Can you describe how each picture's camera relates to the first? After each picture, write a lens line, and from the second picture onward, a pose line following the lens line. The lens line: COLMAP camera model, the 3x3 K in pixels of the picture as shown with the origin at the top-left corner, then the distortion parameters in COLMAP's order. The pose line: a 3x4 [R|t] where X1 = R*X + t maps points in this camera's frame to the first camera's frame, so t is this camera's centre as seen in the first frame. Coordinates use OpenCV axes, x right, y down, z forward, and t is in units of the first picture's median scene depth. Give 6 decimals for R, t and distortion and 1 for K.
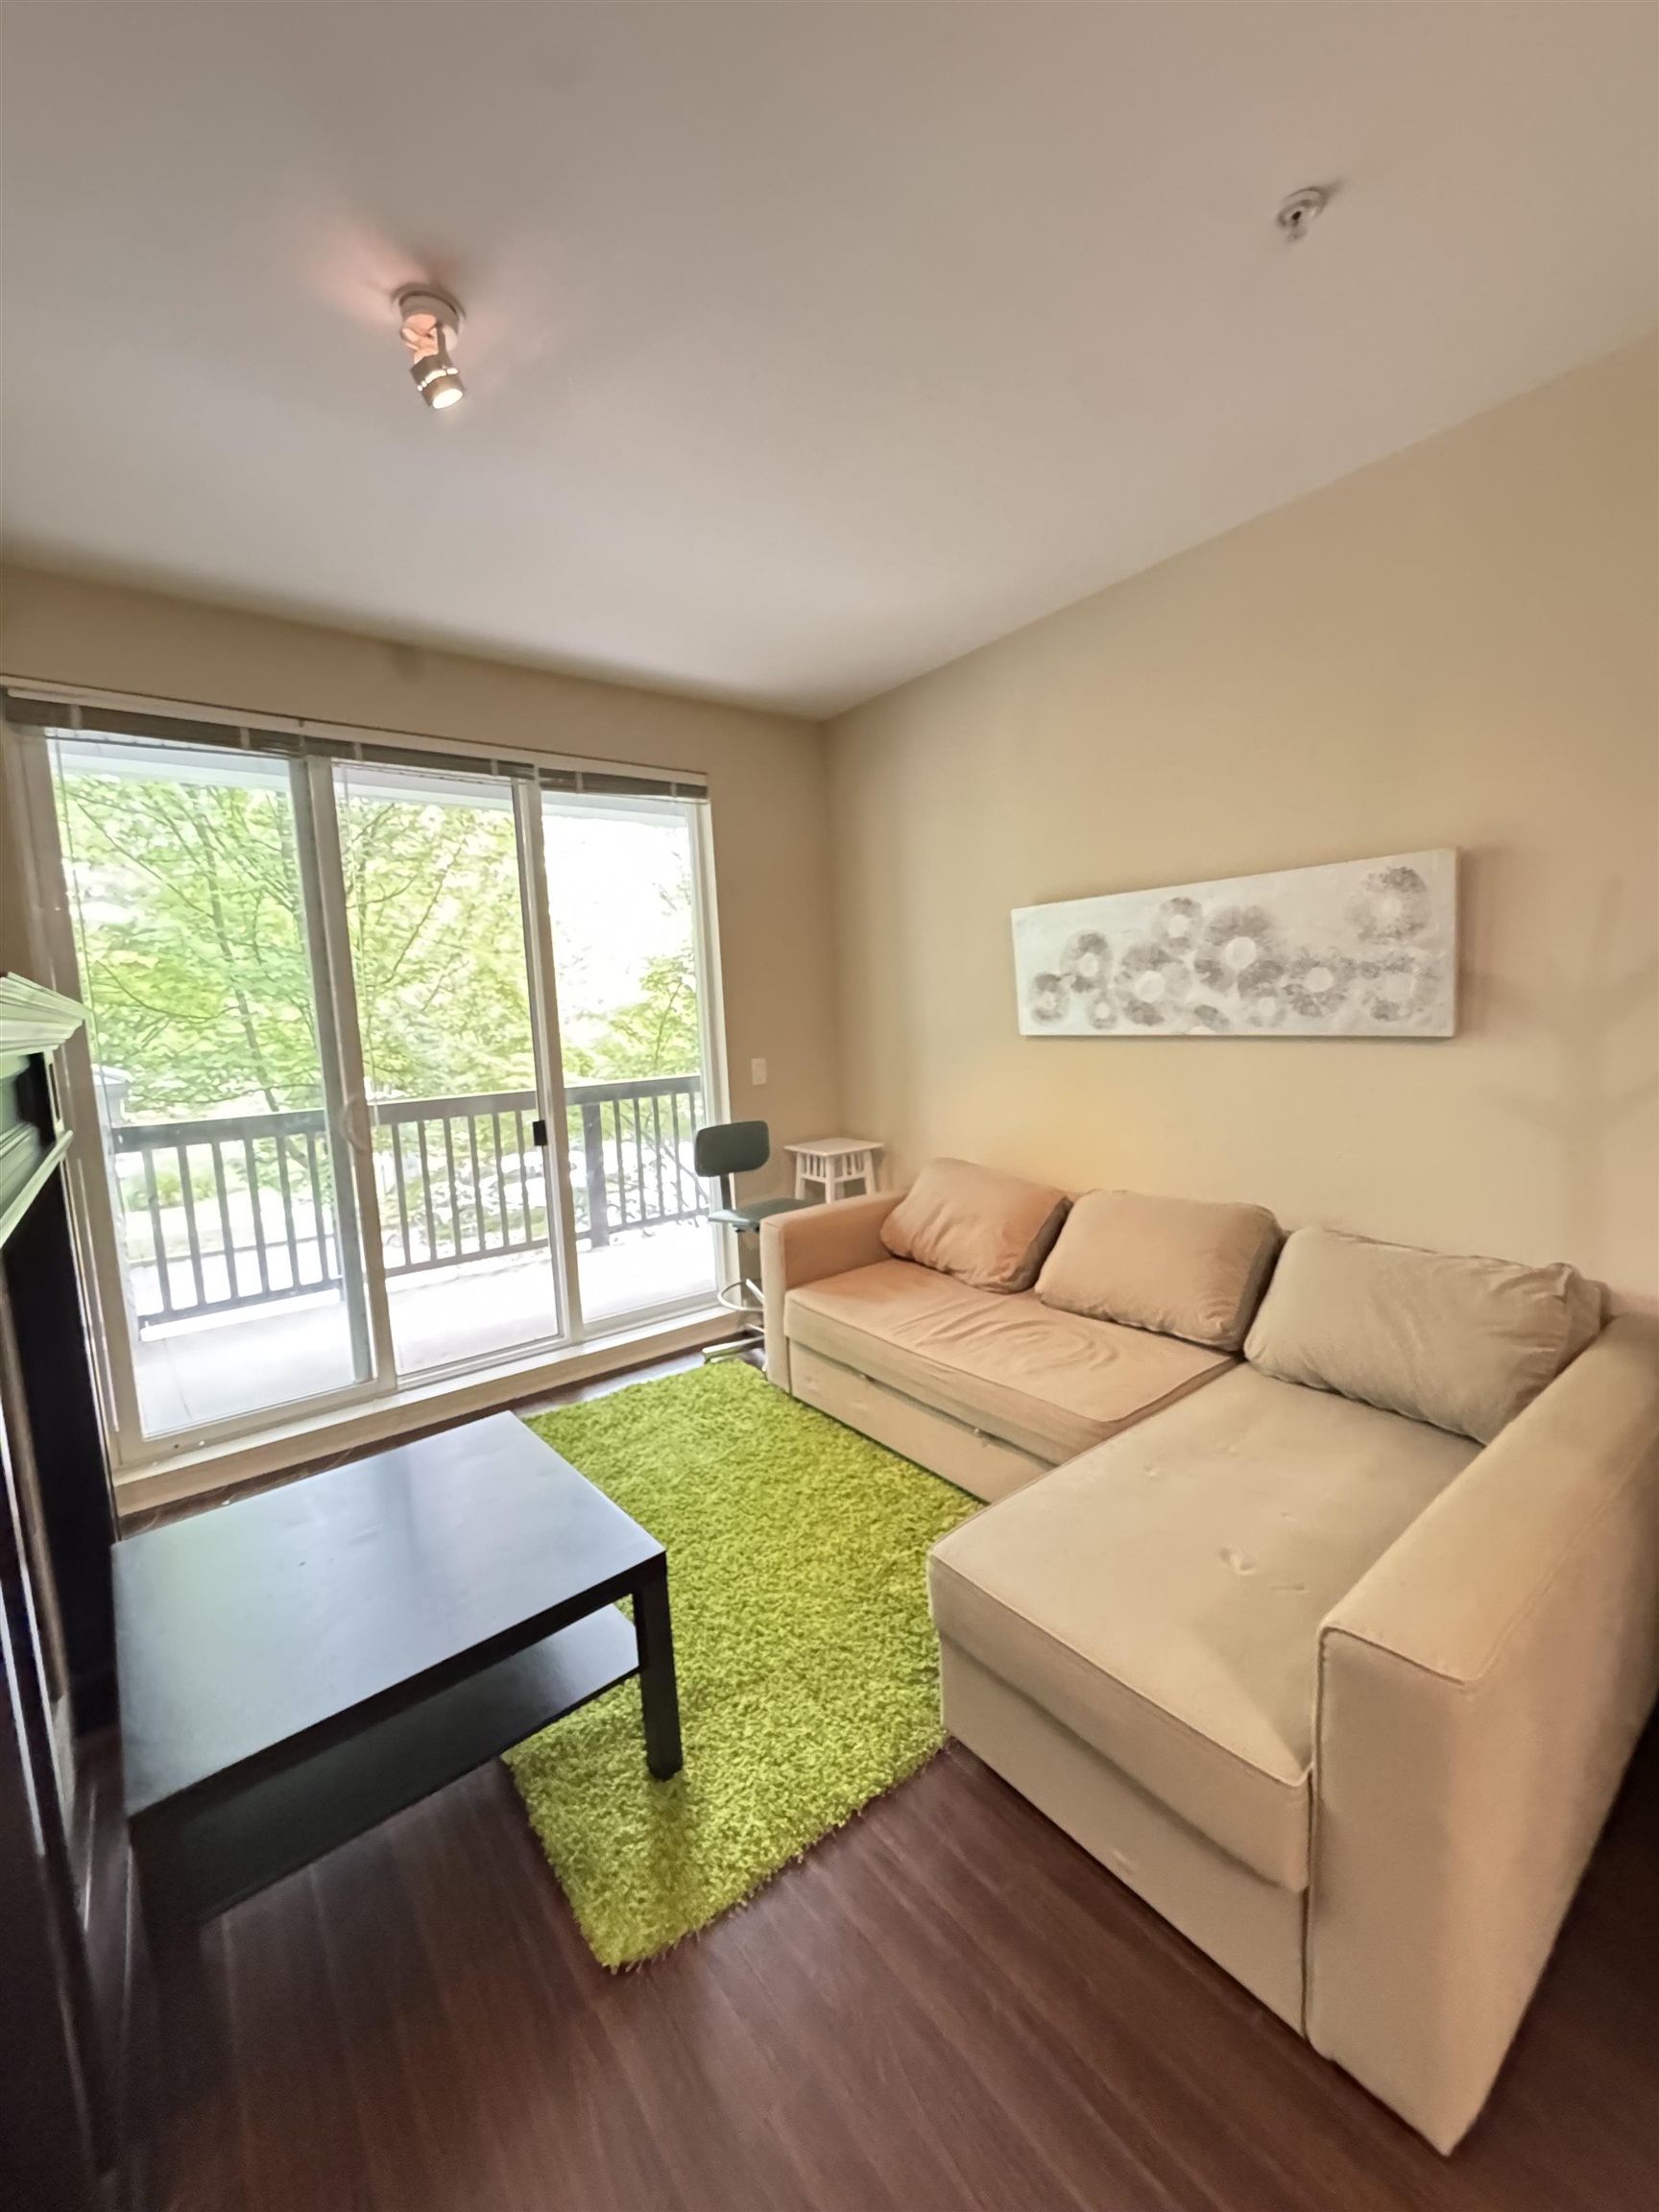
lens RADIAL K [[881.1, 0, 824.1], [0, 881.1, 1104.1], [0, 0, 1]] dist [-0.000982, 0.000003]
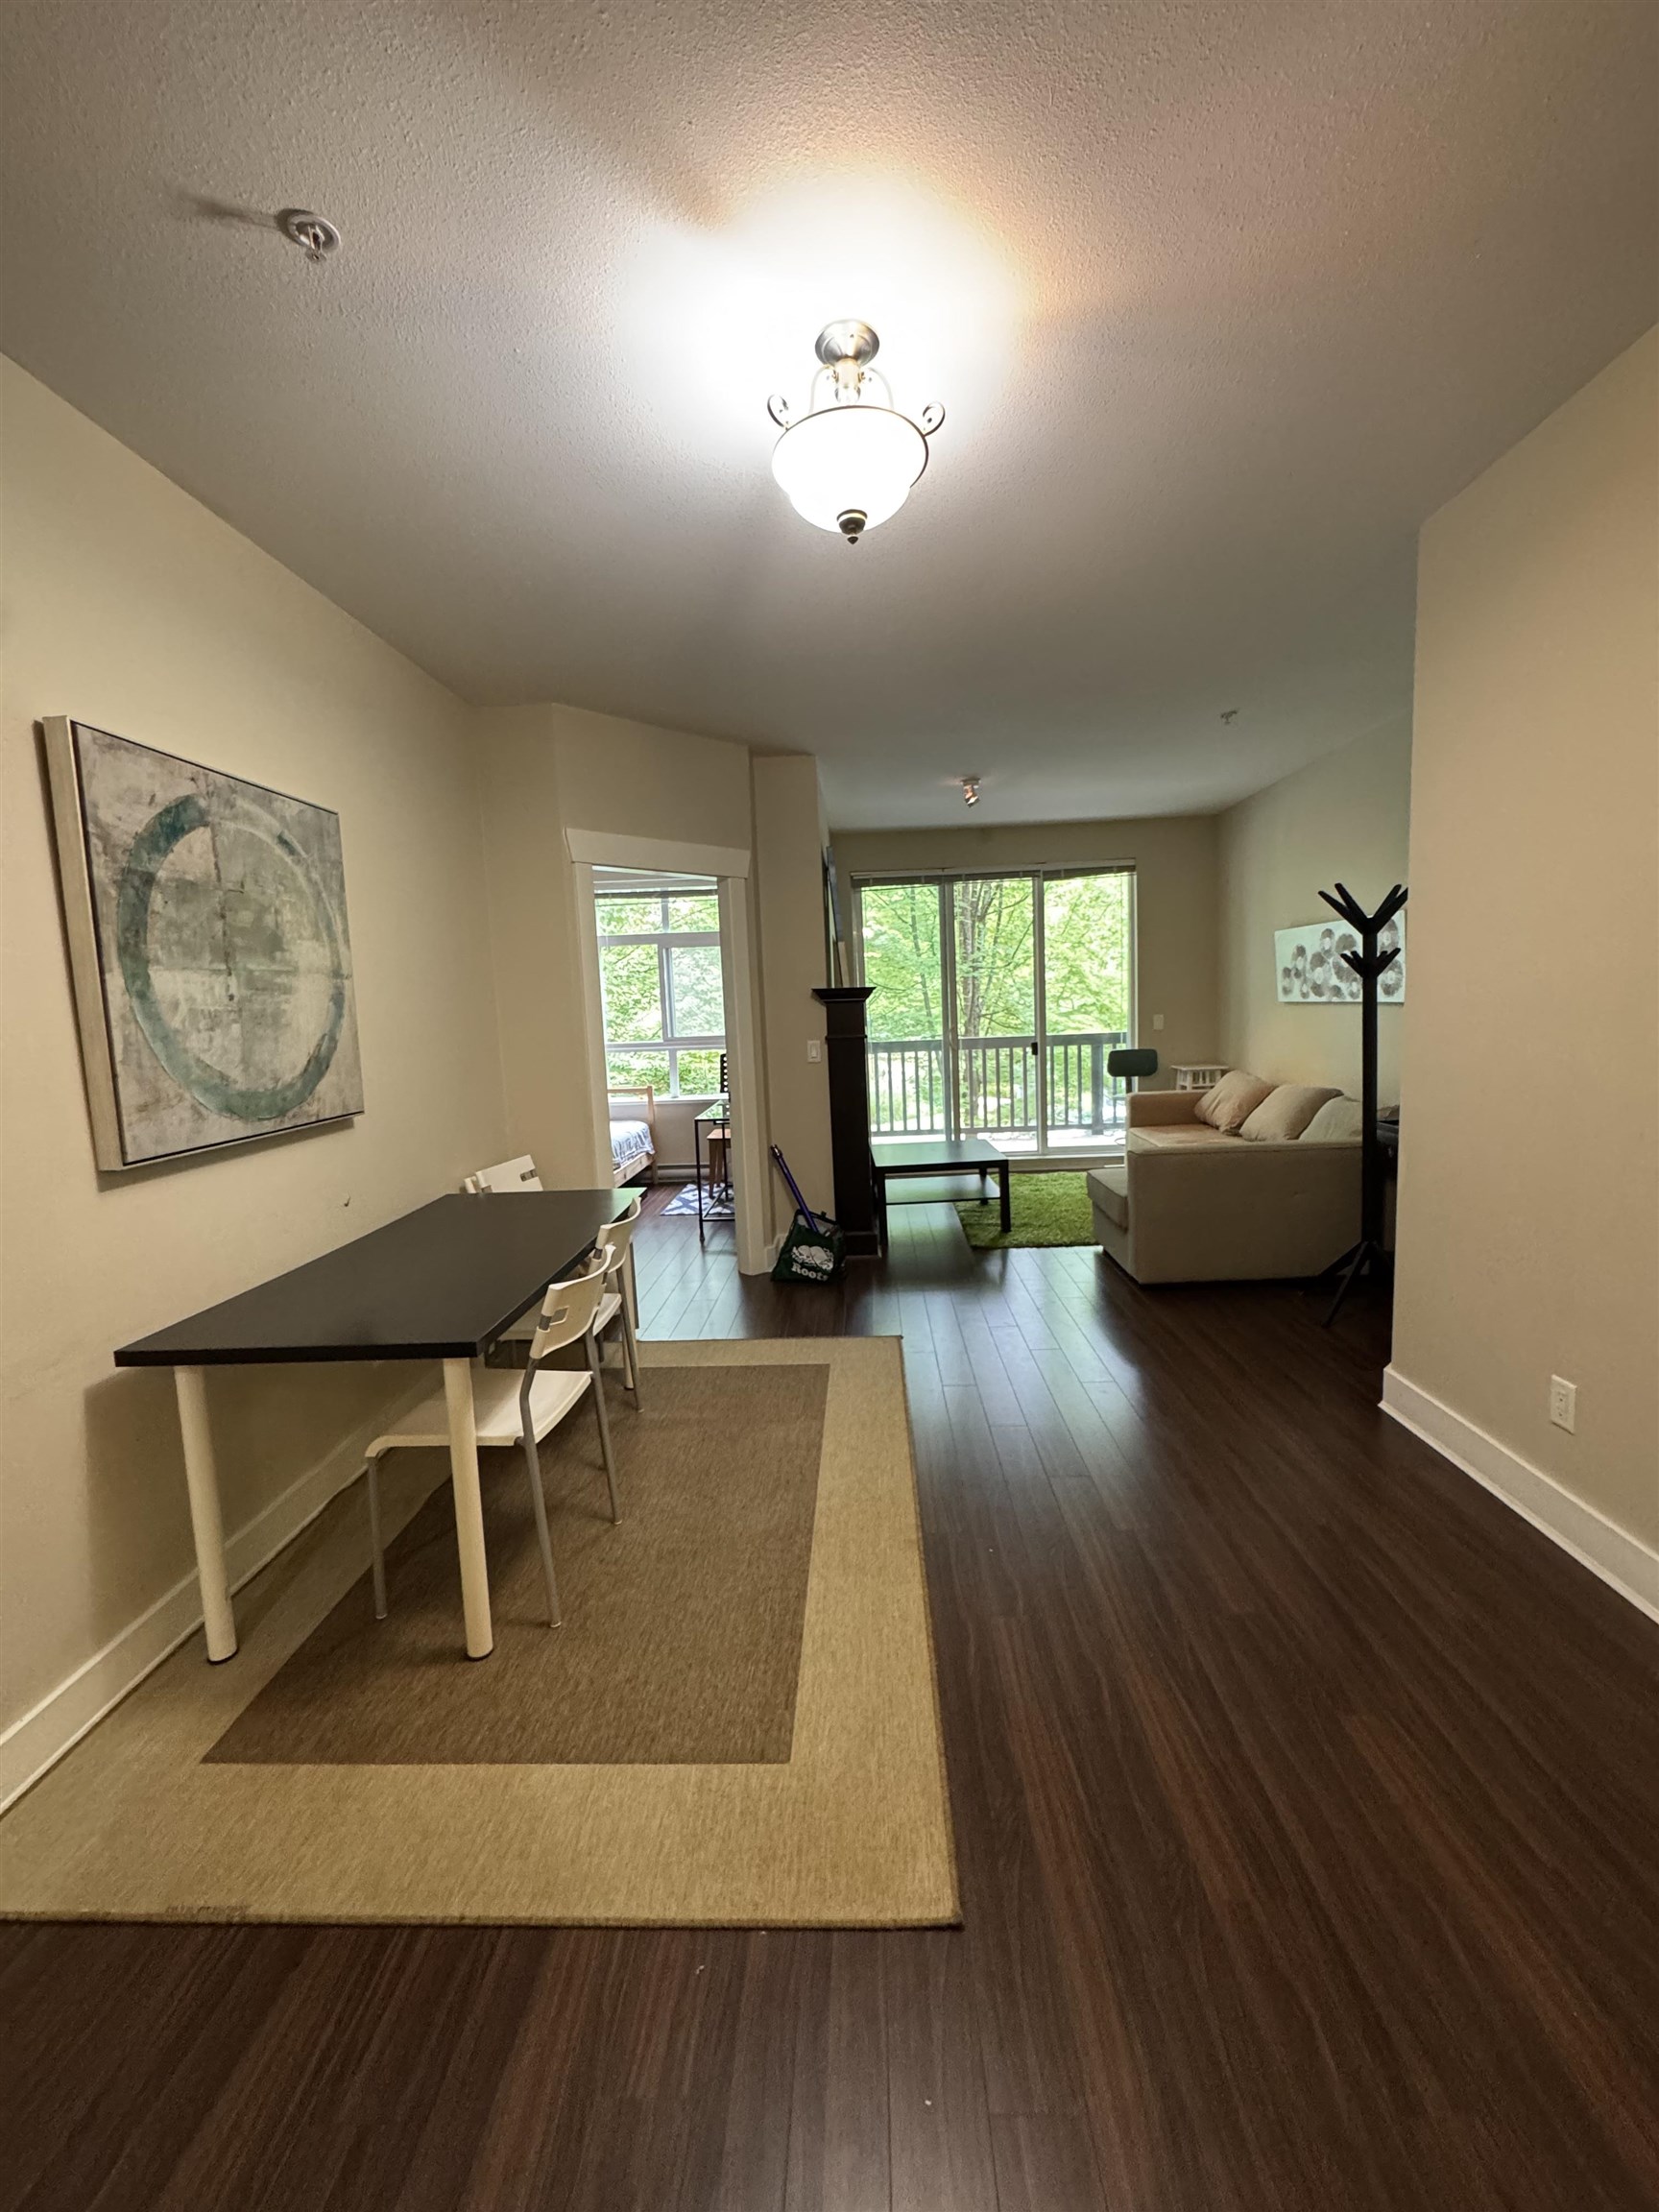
lens RADIAL K [[881.1, 0, 824.1], [0, 881.1, 1104.1], [0, 0, 1]] dist [-0.000982, 0.000003]
pose [[0.765092, 0.081246, -0.638775, 0.668148], [-0.059496, 0.996684, 0.055508, 0.082934], [0.641167, -0.004464, 0.767389, -0.947967]]
